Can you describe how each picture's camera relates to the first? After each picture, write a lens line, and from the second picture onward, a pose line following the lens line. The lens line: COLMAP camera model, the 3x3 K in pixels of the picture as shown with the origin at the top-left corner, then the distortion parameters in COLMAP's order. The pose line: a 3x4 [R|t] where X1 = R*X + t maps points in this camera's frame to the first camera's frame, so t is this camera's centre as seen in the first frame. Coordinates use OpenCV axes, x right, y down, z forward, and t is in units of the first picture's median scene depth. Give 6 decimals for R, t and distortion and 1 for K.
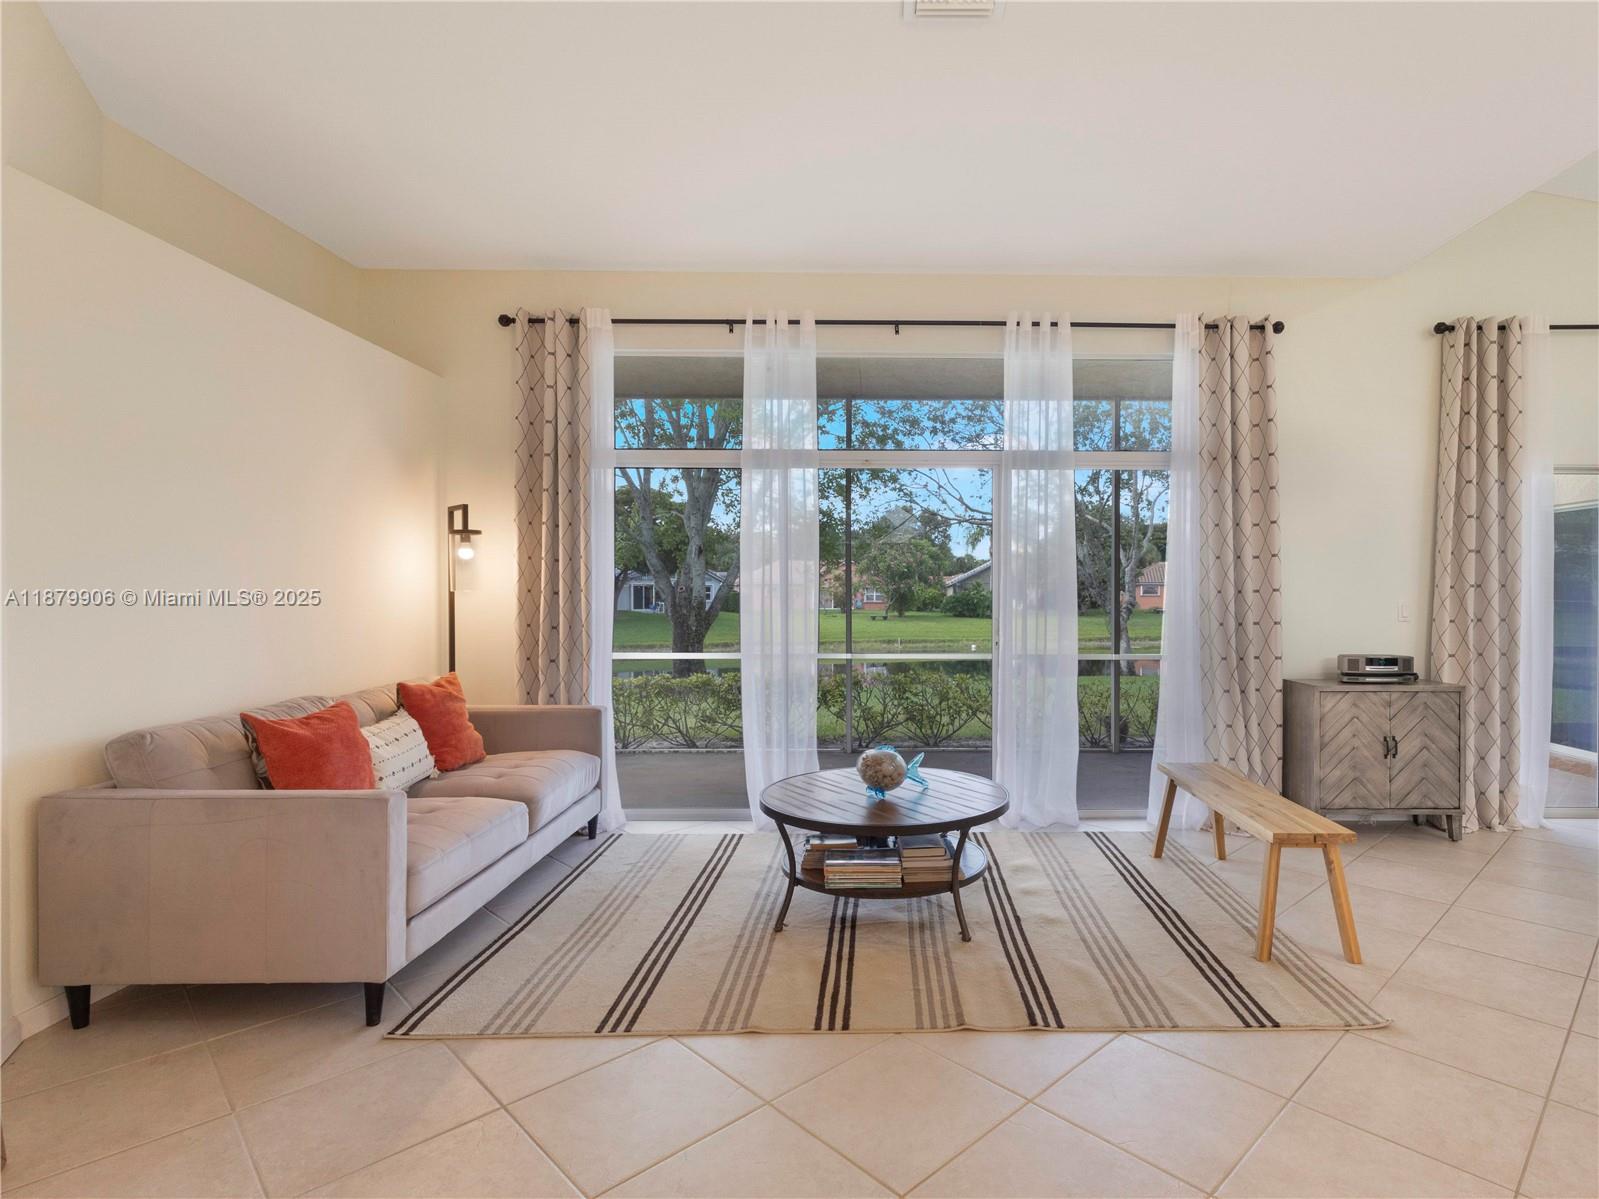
lens RADIAL K [[841.3, 0, 868.2], [0, 841.3, 603.3], [0, 0, 1]] dist [0.001264, 0.000338]
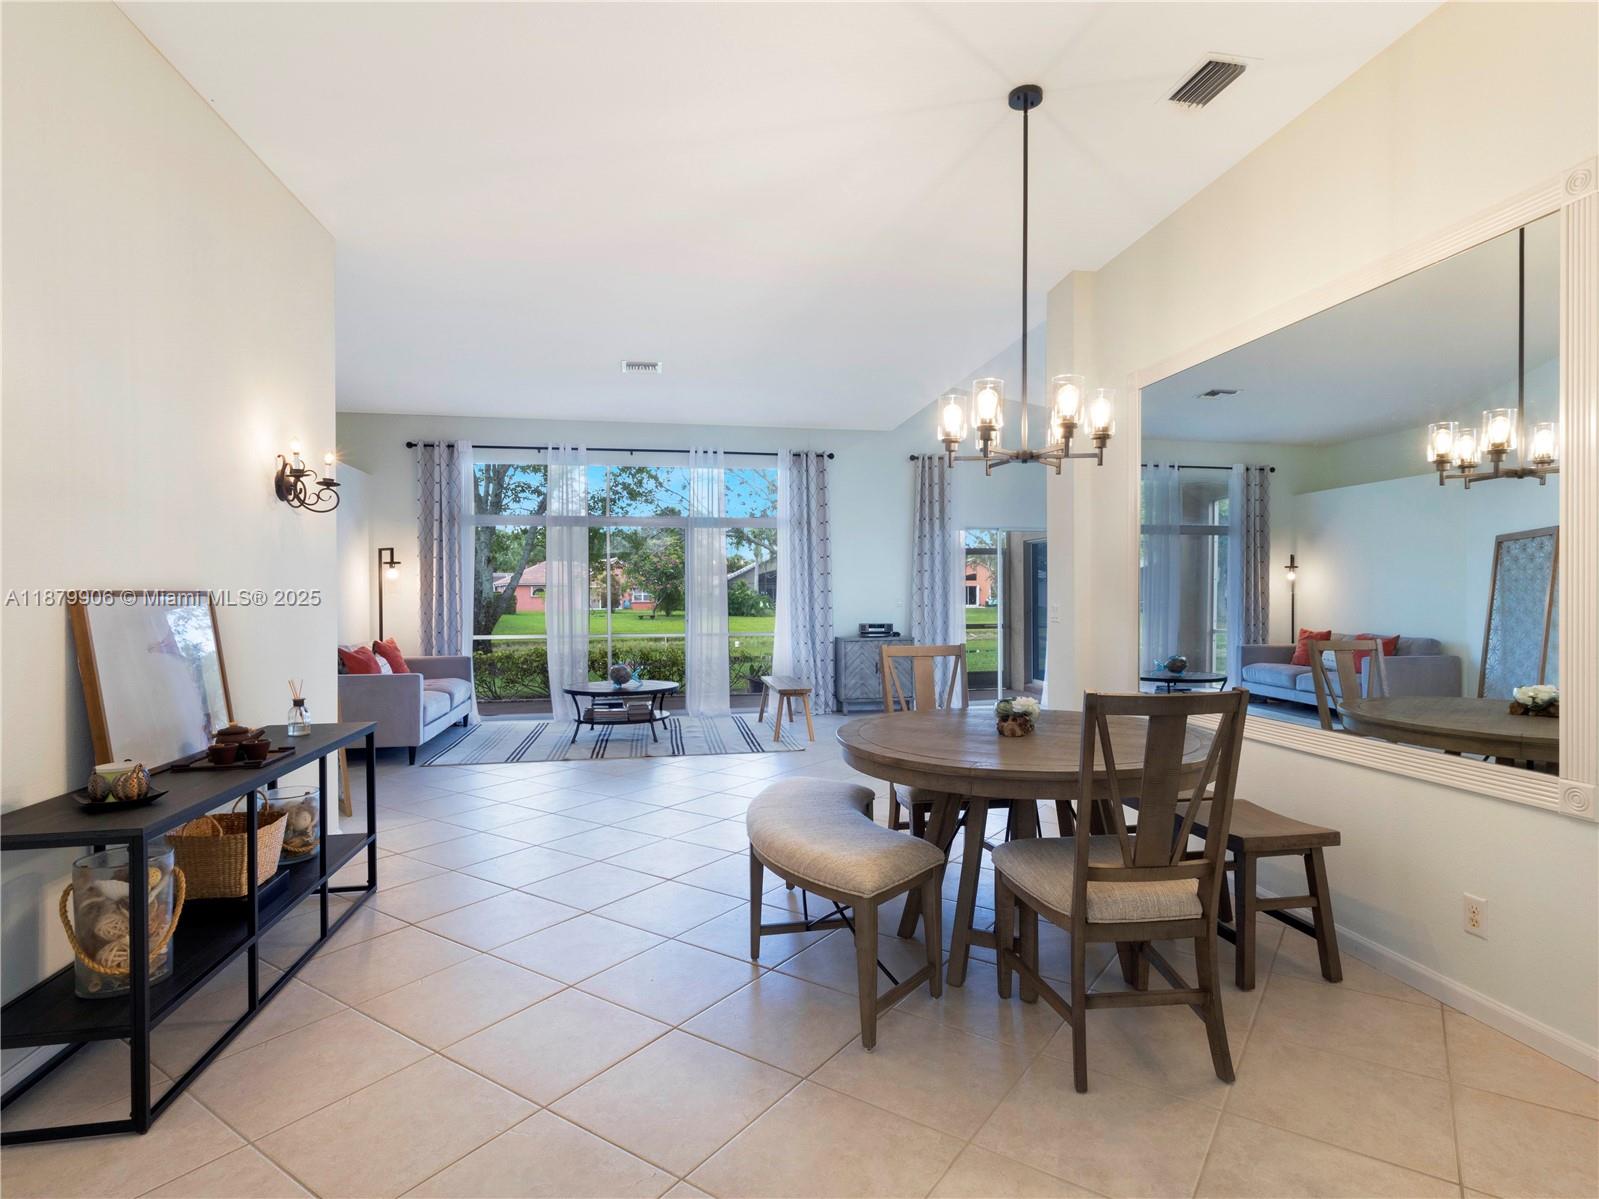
lens RADIAL K [[870.1, 0, 799.6], [0, 870.1, 591.6], [0, 0, 1]] dist [-0.002019, 0.000434]
pose [[0.983355, -0.007526, 0.181541, 0.049719], [0.009897, 0.999877, -0.012159, 0.009870], [-0.181427, 0.013753, 0.983308, -0.986488]]
